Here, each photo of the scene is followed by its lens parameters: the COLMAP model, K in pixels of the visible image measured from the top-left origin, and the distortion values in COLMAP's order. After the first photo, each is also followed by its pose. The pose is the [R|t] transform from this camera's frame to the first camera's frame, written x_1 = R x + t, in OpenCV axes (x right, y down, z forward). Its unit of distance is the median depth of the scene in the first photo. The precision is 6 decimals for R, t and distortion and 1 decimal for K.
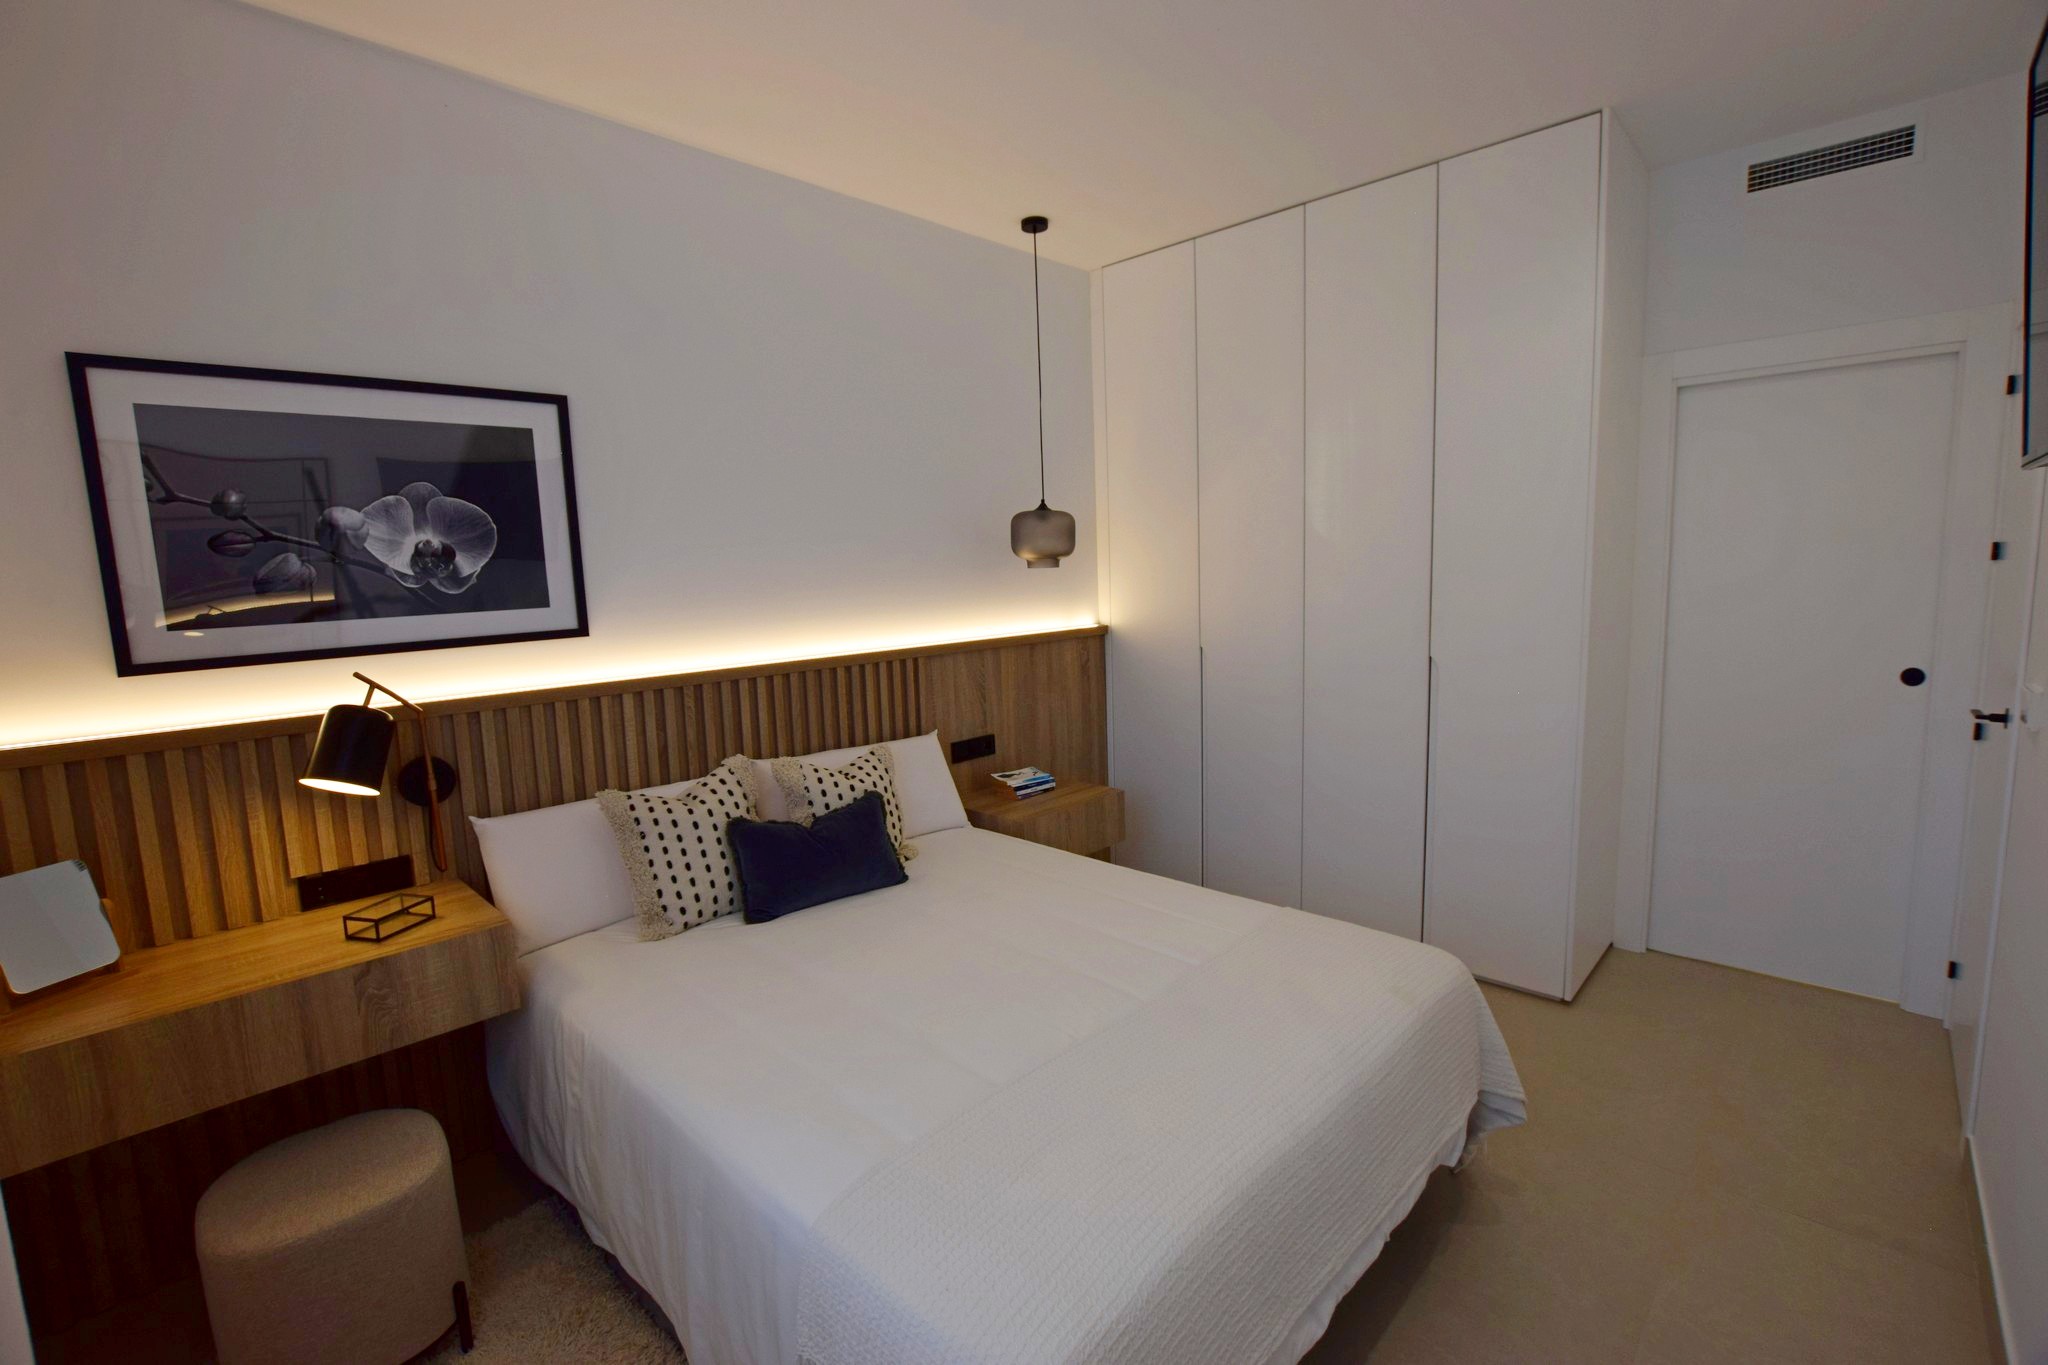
lens RADIAL K [[902.7, 0, 1031.5], [0, 902.7, 674.7], [0, 0, 1]] dist [-0.032901, 0.006204]
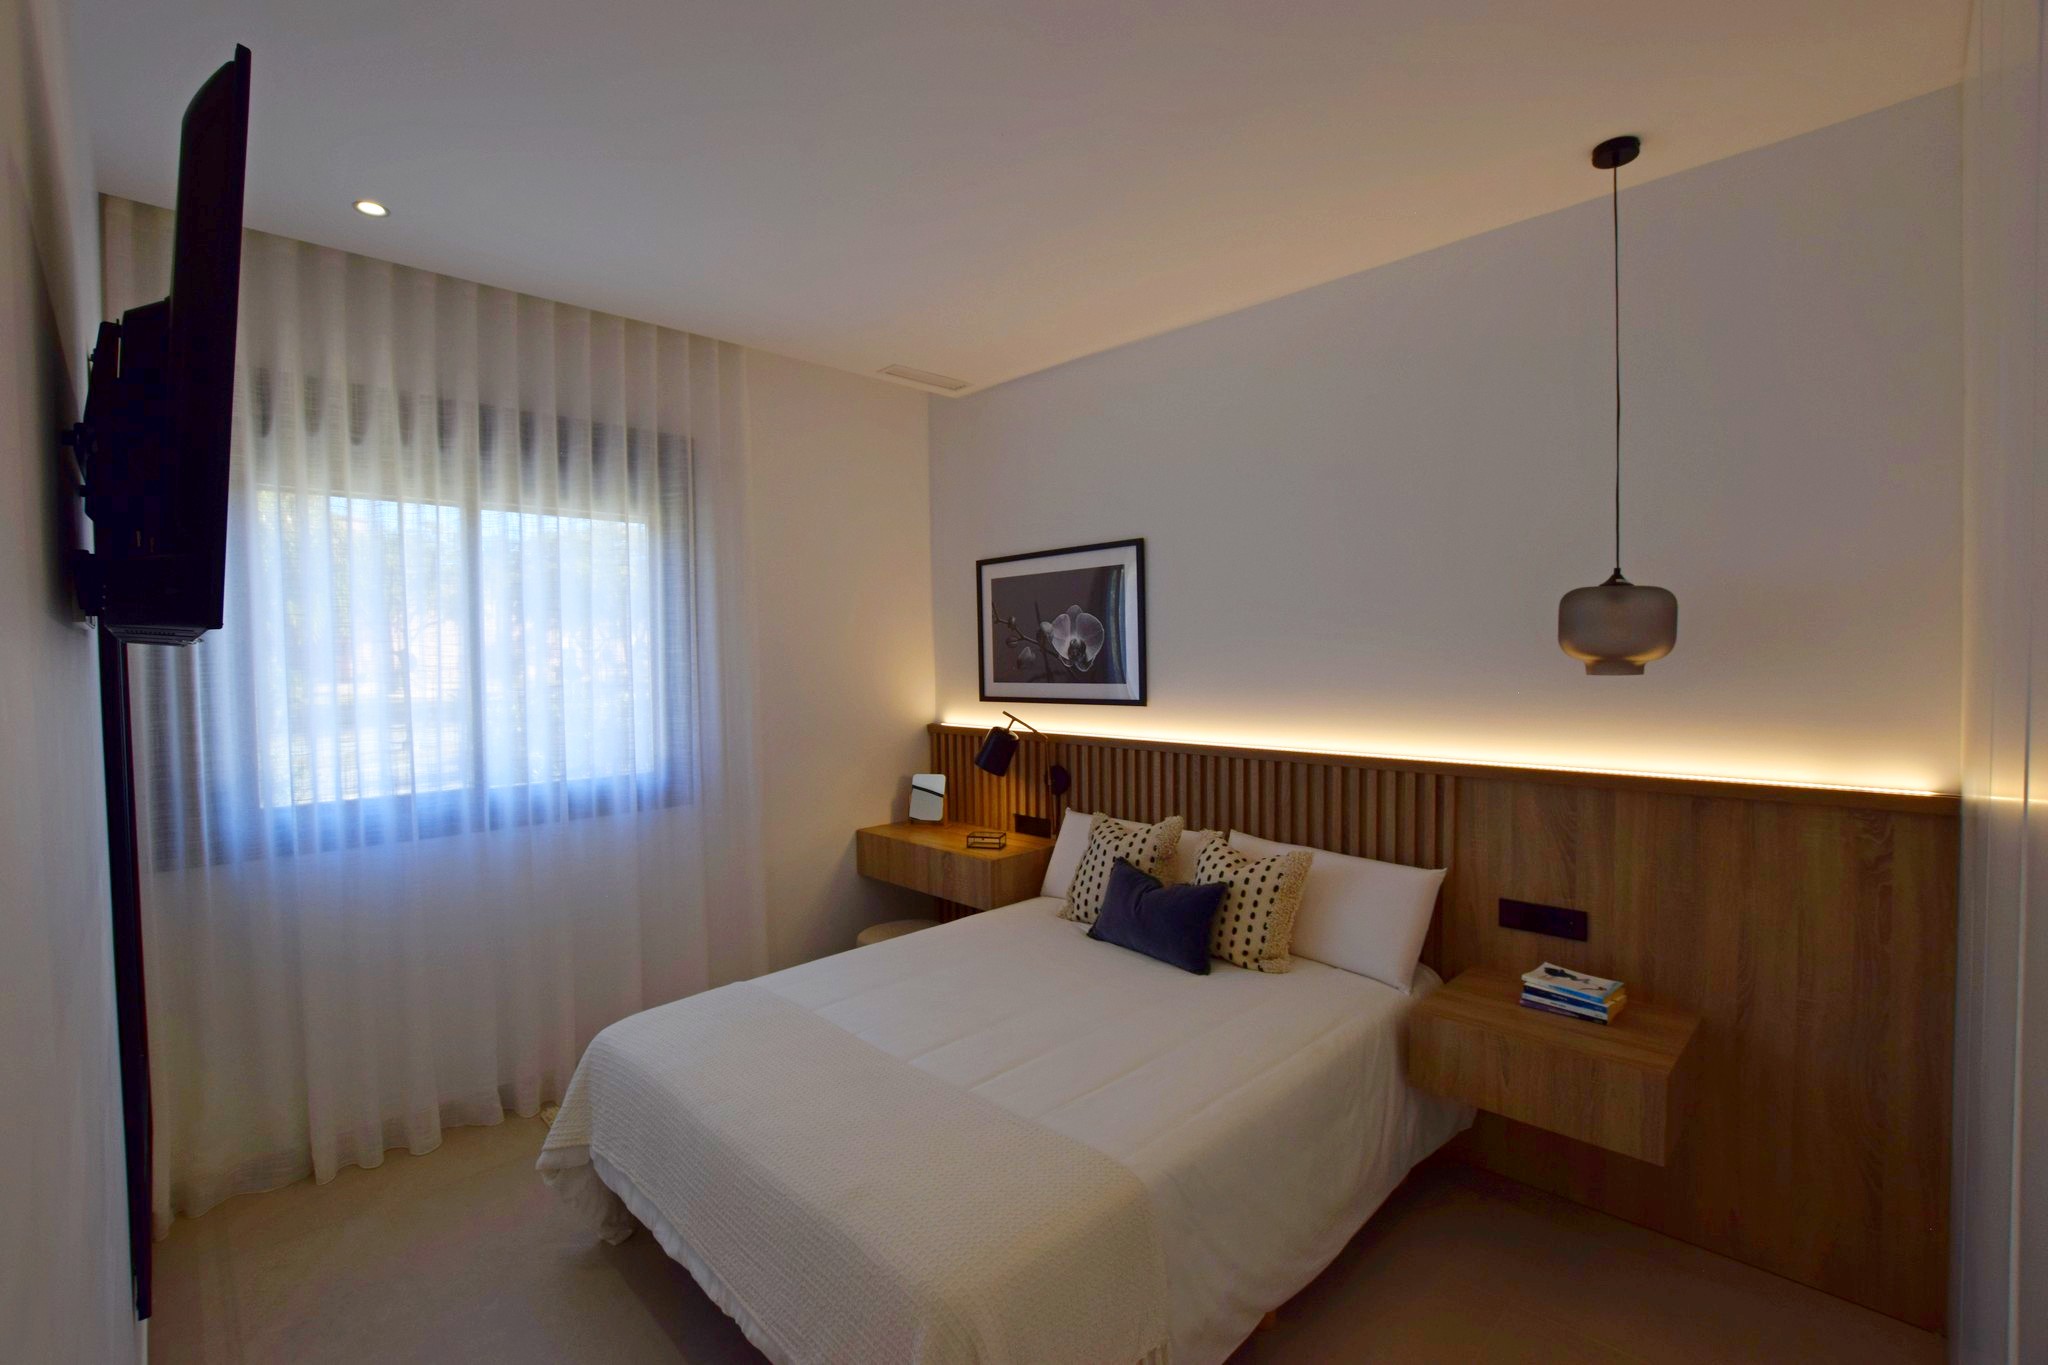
lens RADIAL K [[902.7, 0, 1029.5], [0, 902.7, 688.3], [0, 0, 1]] dist [-0.032901, 0.006204]
pose [[-0.015474, 0.065035, -0.997763, 1.008721], [-0.114778, 0.991171, 0.066385, -0.159819], [0.993271, 0.115549, -0.007873, 0.922776]]
